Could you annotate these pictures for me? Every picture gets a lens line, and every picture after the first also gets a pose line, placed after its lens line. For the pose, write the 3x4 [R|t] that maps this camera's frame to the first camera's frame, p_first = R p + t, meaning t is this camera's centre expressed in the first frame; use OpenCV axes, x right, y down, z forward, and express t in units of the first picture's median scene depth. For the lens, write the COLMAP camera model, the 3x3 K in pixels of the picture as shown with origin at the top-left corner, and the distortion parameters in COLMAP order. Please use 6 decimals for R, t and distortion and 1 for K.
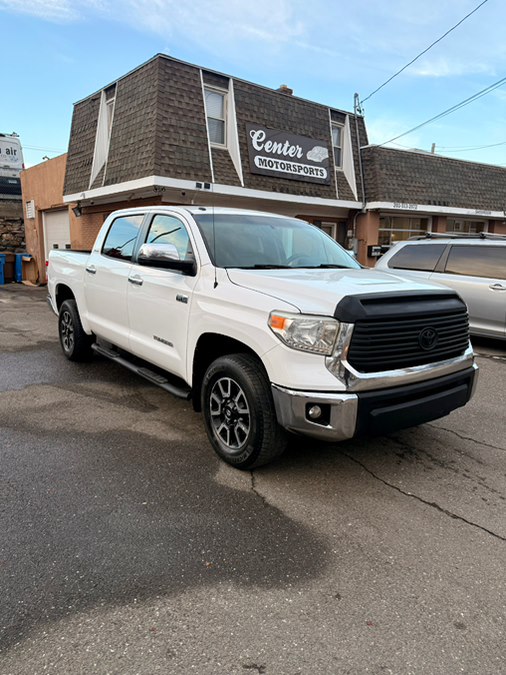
lens RADIAL K [[512.5, 0, 253.0], [0, 512.5, 337.5], [0, 0, 1]] dist [0.004609, -0.007014]
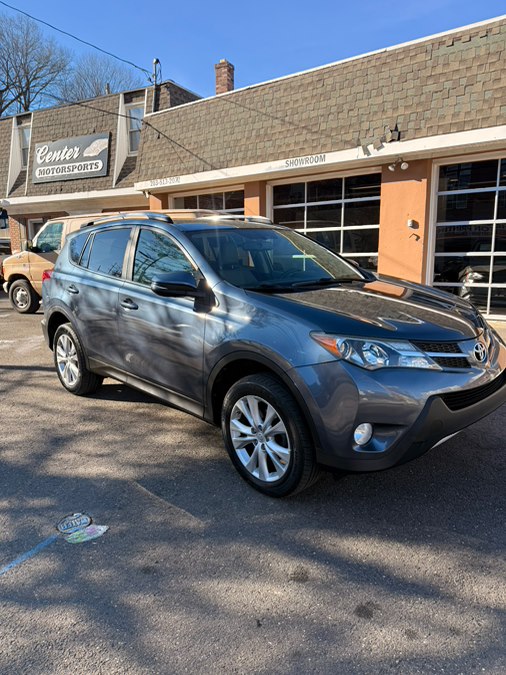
lens RADIAL K [[512.5, 0, 253.0], [0, 512.5, 337.5], [0, 0, 1]] dist [0.004609, -0.007014]
pose [[0.293977, 0.139006, -0.945651, 1.291006], [-0.152768, 0.983483, 0.097076, -0.143628], [0.943525, 0.115927, 0.310357, 1.079599]]
